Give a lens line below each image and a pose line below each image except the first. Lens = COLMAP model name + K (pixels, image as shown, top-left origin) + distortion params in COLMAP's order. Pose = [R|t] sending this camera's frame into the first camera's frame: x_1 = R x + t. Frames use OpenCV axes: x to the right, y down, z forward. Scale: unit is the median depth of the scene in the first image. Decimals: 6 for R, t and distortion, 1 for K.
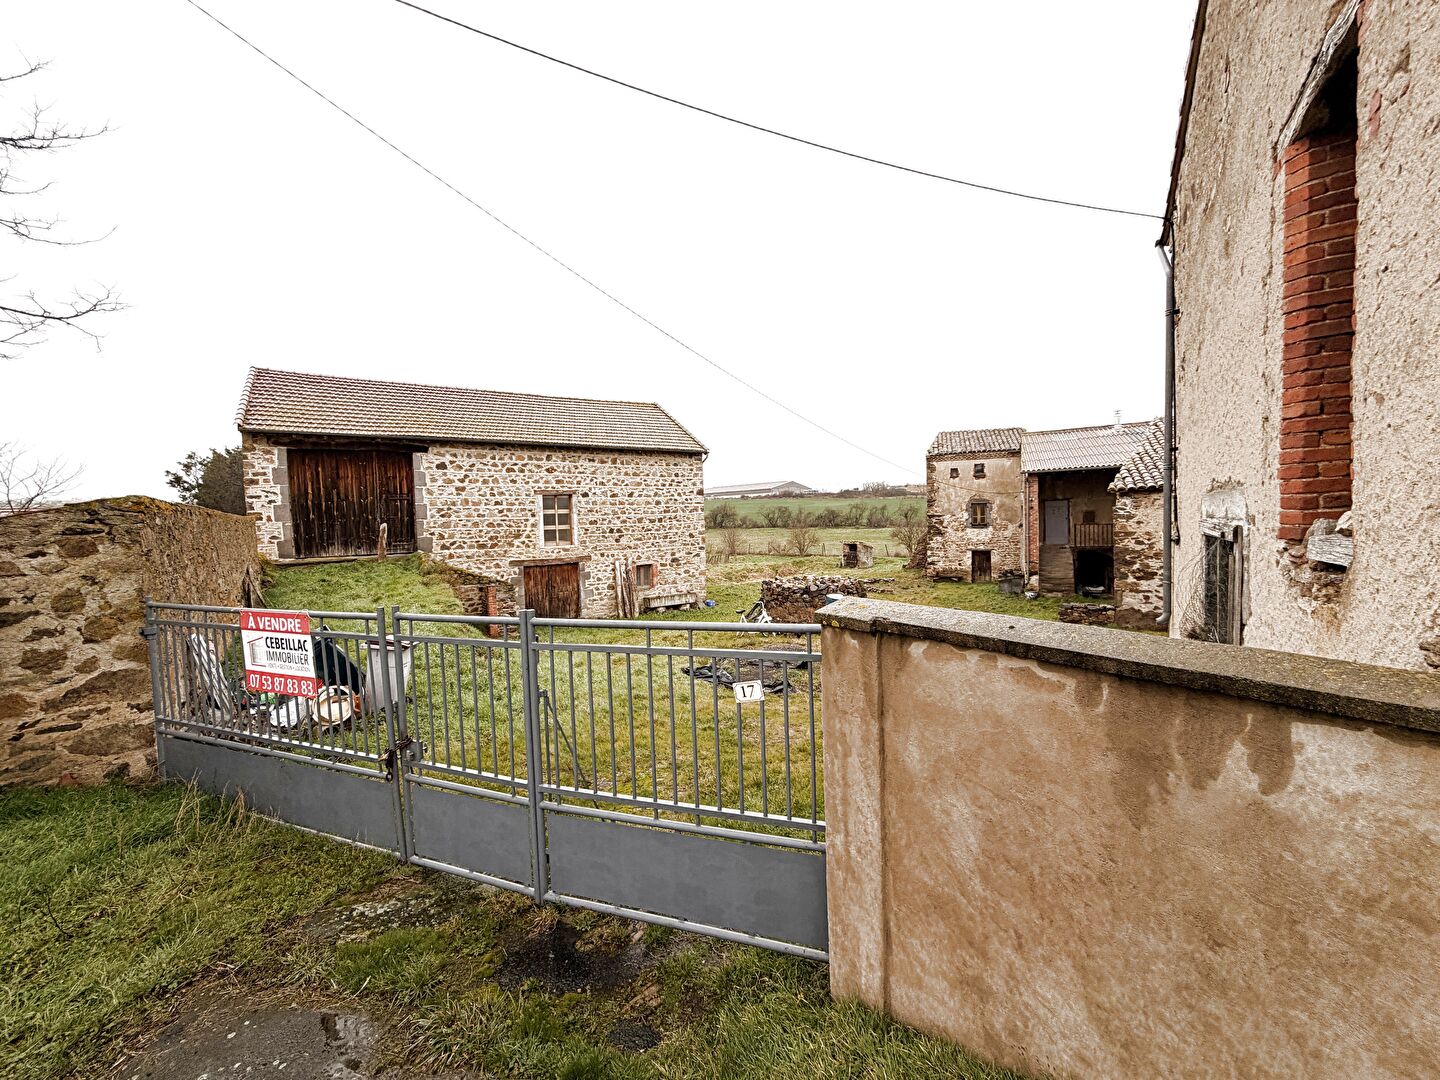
lens RADIAL K [[575.5, 0, 718.8], [0, 575.5, 544.1], [0, 0, 1]] dist [0.000209, 0.000210]
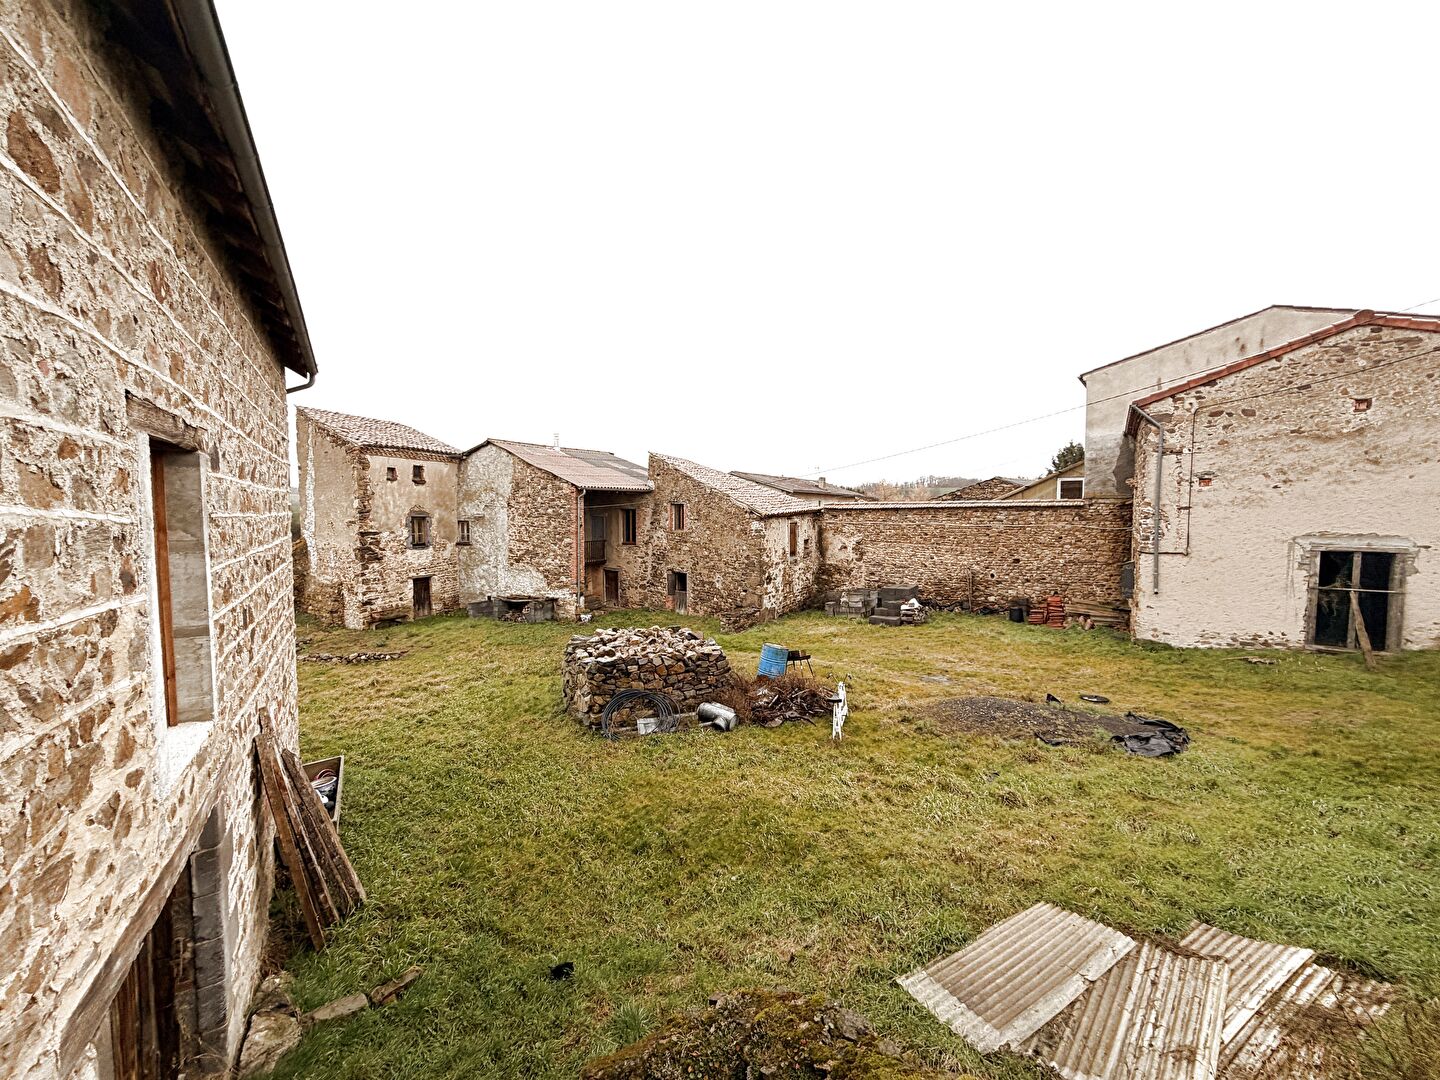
lens RADIAL K [[575.5, 0, 718.7], [0, 575.5, 541.4], [0, 0, 1]] dist [0.000209, 0.000210]
pose [[0.011610, -0.021127, 0.999709, -0.311964], [0.042640, 0.998878, 0.020614, -0.036485], [-0.999023, 0.042388, 0.012498, 0.588406]]
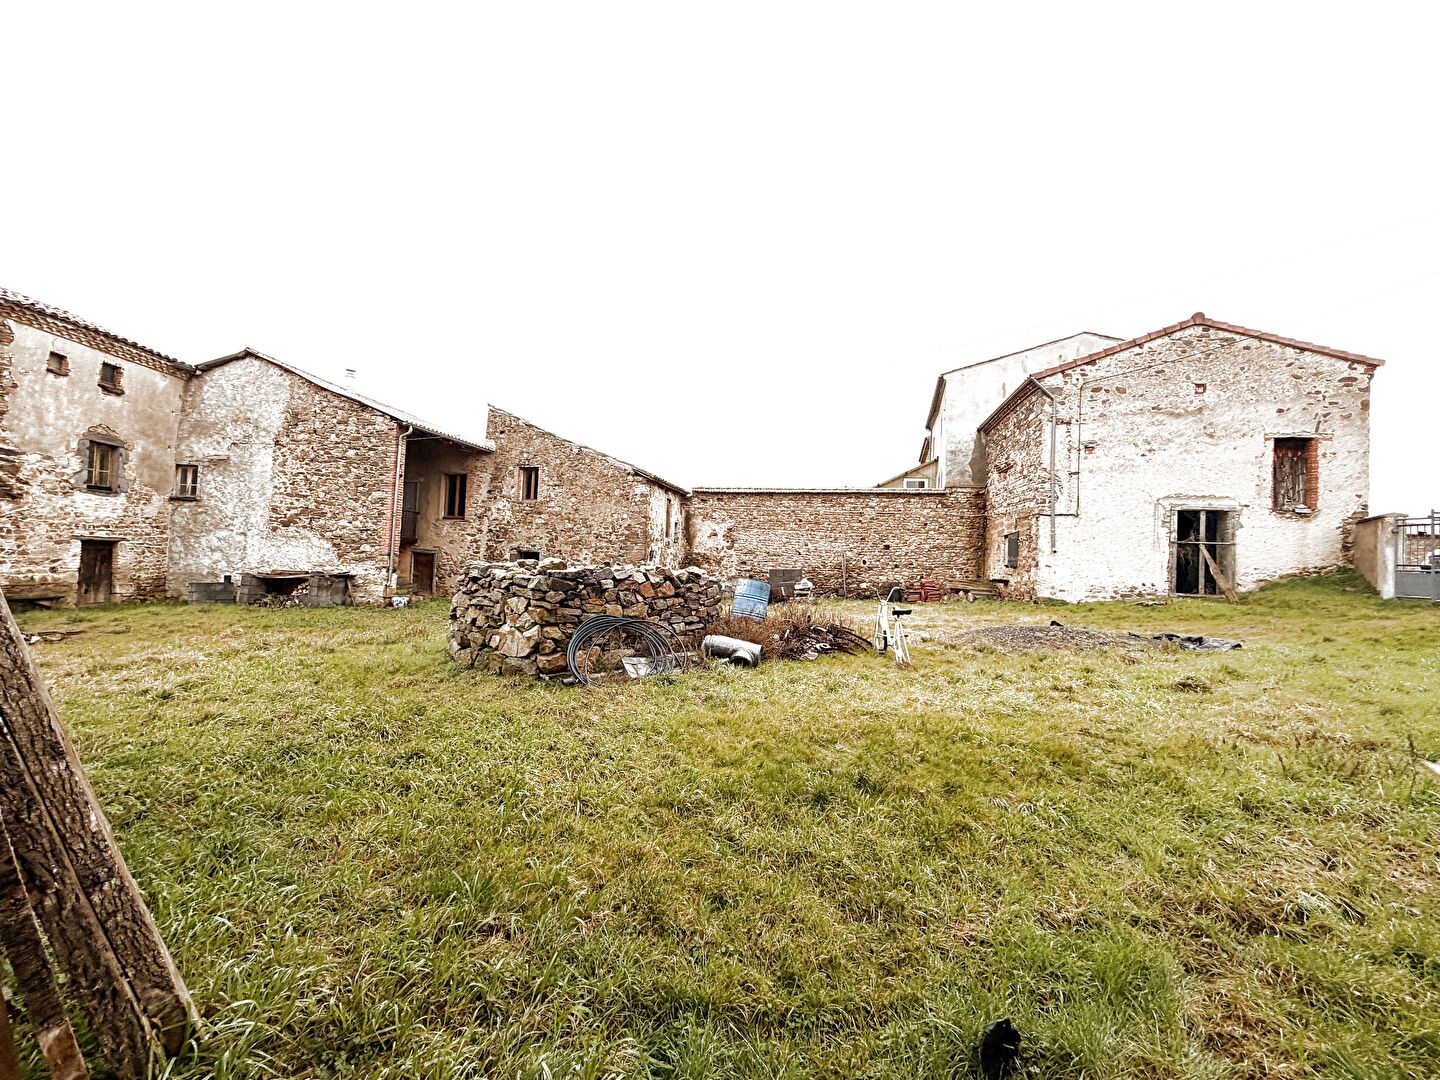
lens RADIAL K [[575.5, 0, 720.7], [0, 575.5, 539.7], [0, 0, 1]] dist [0.000209, 0.000210]
pose [[-0.375445, 0.053477, 0.925301, -0.189836], [0.014154, 0.998548, -0.051967, 0.043019], [-0.926737, -0.006414, -0.375657, 0.695807]]
